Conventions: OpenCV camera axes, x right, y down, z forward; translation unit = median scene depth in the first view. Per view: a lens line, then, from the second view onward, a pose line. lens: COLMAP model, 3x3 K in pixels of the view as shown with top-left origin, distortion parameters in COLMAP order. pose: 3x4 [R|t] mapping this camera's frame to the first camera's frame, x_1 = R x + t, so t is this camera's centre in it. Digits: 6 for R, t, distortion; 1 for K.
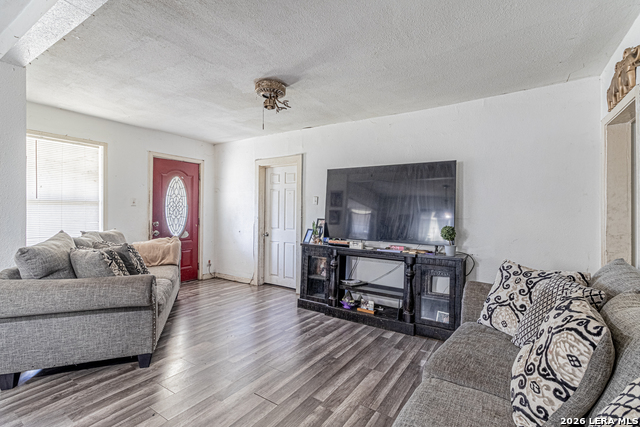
lens RADIAL K [[288.8, 0, 320.0], [0, 288.8, 213.5], [0, 0, 1]] dist [-0.000628, 0.000022]
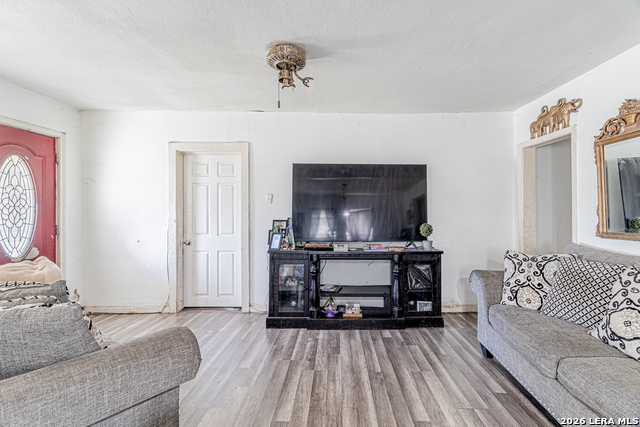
lens RADIAL K [[297.5, 0, 321.5], [0, 297.5, 211.6], [0, 0, 1]] dist [0.002635, 0.000407]
pose [[0.838729, -0.016394, 0.544302, -0.442972], [0.013682, 0.999866, 0.009033, -0.015553], [-0.544377, -0.000129, 0.838841, 0.222112]]
